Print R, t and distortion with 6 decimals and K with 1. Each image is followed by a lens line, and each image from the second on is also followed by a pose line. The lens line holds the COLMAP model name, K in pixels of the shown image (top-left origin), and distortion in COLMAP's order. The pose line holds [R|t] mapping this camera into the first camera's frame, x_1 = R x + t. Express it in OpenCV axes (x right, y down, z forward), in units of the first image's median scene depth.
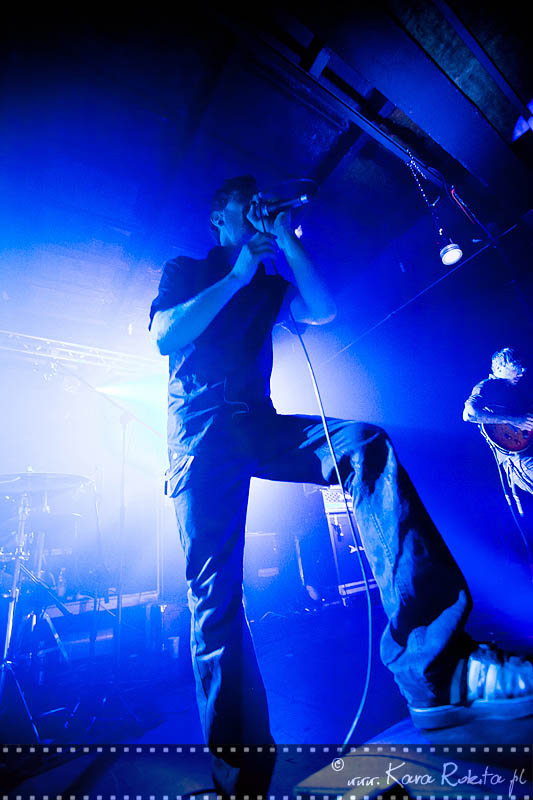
lens RADIAL K [[358.7, 0, 266.2], [0, 358.7, 398.9], [0, 0, 1]] dist [-0.030981, 0.002036]
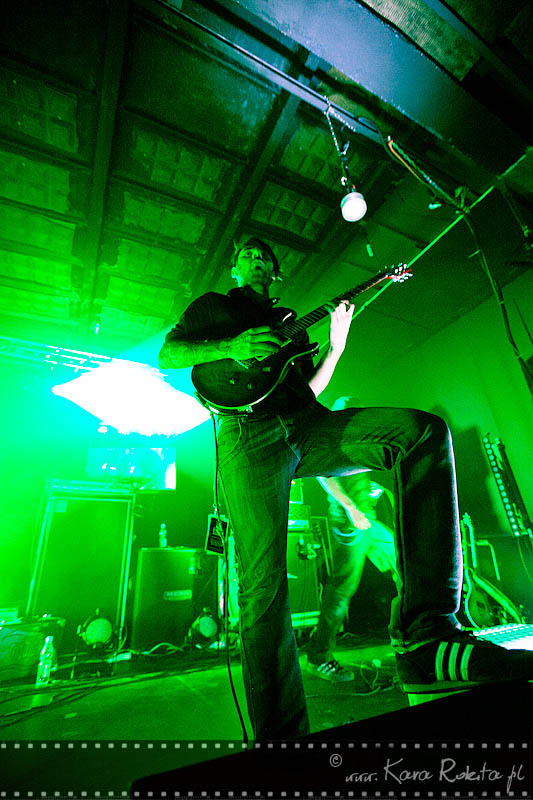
lens RADIAL K [[358.7, 0, 264.0], [0, 358.7, 399.8], [0, 0, 1]] dist [-0.030981, 0.002036]
pose [[0.992641, 0.011349, -0.120564, 0.302075], [-0.015742, 0.999244, -0.035547, 0.039324], [0.120069, 0.037183, 0.992069, 0.149243]]
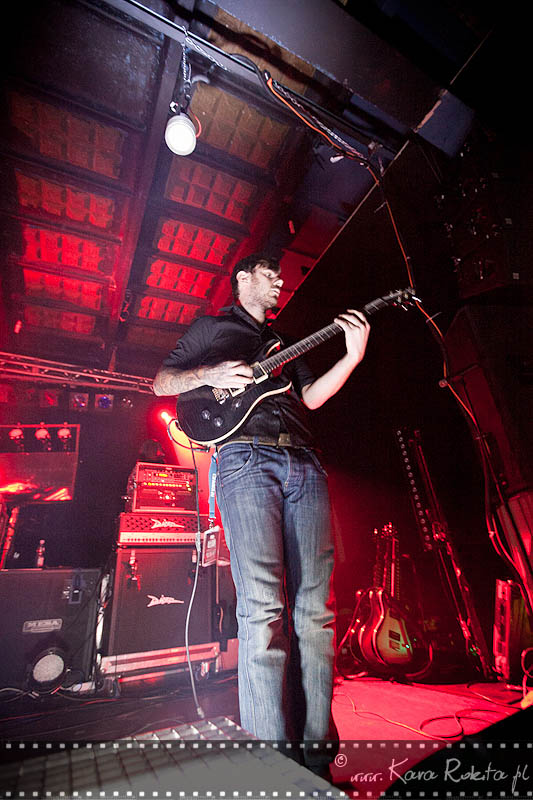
lens RADIAL K [[358.7, 0, 262.0], [0, 358.7, 401.0], [0, 0, 1]] dist [-0.030981, 0.002036]
pose [[0.993438, -0.012617, -0.113676, 0.519037], [0.005731, 0.998140, -0.060694, 0.074472], [0.114231, 0.059644, 0.991662, 0.308739]]
